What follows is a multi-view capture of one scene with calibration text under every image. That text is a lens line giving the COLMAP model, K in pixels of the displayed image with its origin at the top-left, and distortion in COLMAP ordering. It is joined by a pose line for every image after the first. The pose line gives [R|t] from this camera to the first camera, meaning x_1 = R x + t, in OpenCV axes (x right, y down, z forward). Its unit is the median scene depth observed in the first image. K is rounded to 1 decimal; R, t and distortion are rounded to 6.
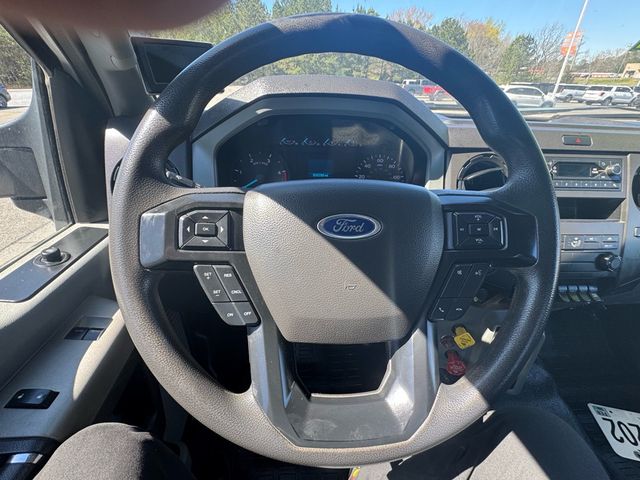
lens RADIAL K [[284.0, 0, 318.2], [0, 284.0, 241.2], [0, 0, 1]] dist [-0.000231, 0.000906]
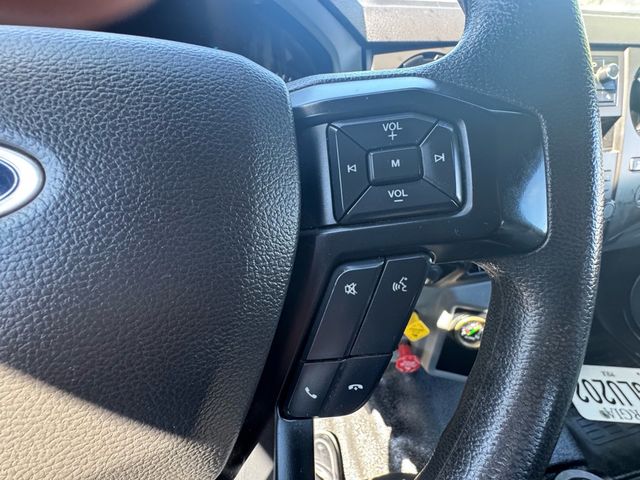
lens RADIAL K [[284.0, 0, 315.4], [0, 284.0, 239.9], [0, 0, 1]] dist [-0.000231, 0.000906]
pose [[0.989068, -0.105230, 0.103301, 0.579296], [0.093787, 0.989496, 0.110004, 0.005712], [-0.113792, -0.099113, 0.988548, 0.898008]]
